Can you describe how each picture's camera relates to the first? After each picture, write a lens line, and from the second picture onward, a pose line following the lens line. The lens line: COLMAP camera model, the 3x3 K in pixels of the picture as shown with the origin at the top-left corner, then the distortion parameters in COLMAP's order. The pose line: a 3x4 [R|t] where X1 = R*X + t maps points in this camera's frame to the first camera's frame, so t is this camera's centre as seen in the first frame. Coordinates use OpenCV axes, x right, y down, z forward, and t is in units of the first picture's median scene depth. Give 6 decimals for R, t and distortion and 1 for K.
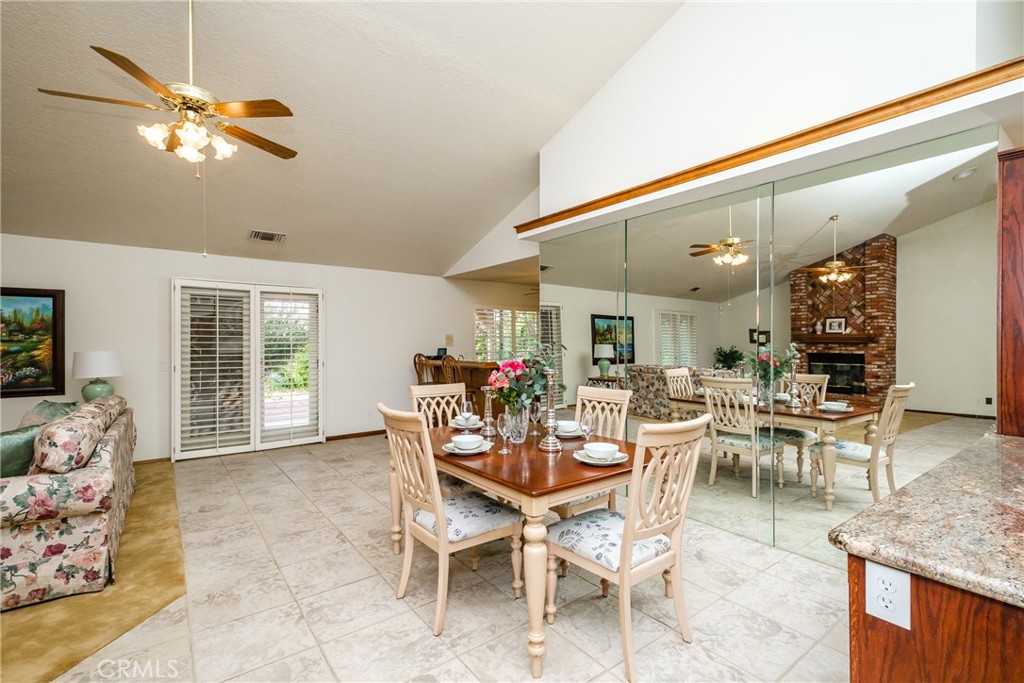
lens RADIAL K [[452.6, 0, 516.3], [0, 452.6, 347.4], [0, 0, 1]] dist [0.012731, -0.001562]
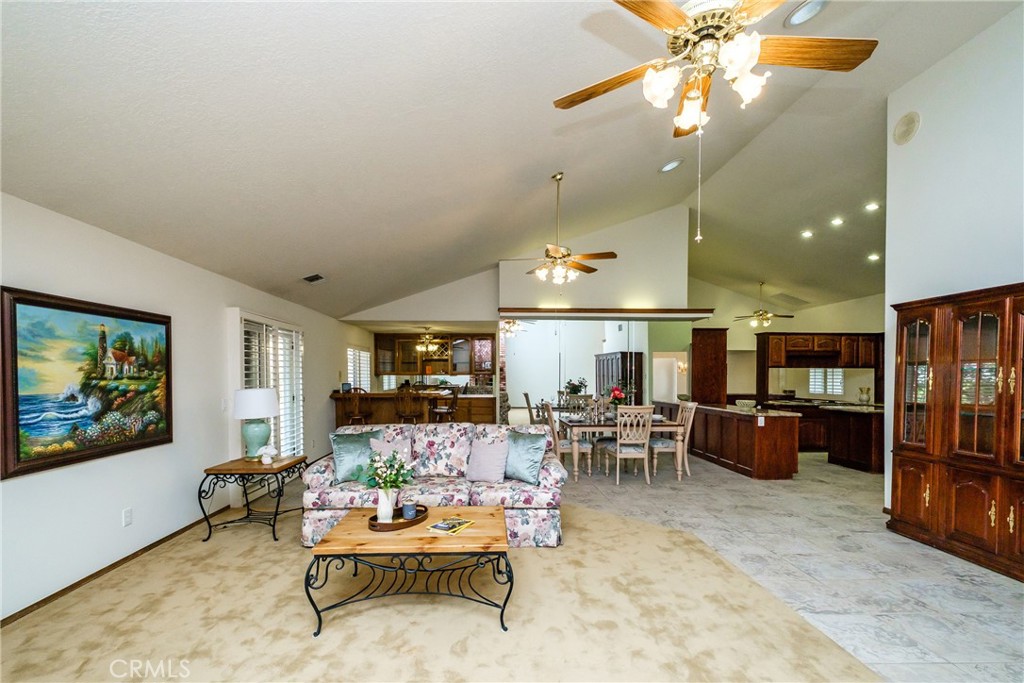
lens RADIAL K [[452.6, 0, 501.2], [0, 452.6, 381.5], [0, 0, 1]] dist [0.012731, -0.001562]
pose [[0.578376, -0.005010, 0.815755, -1.357320], [0.001987, 0.999987, 0.004732, -0.010714], [-0.815768, -0.001116, 0.578378, 0.040024]]
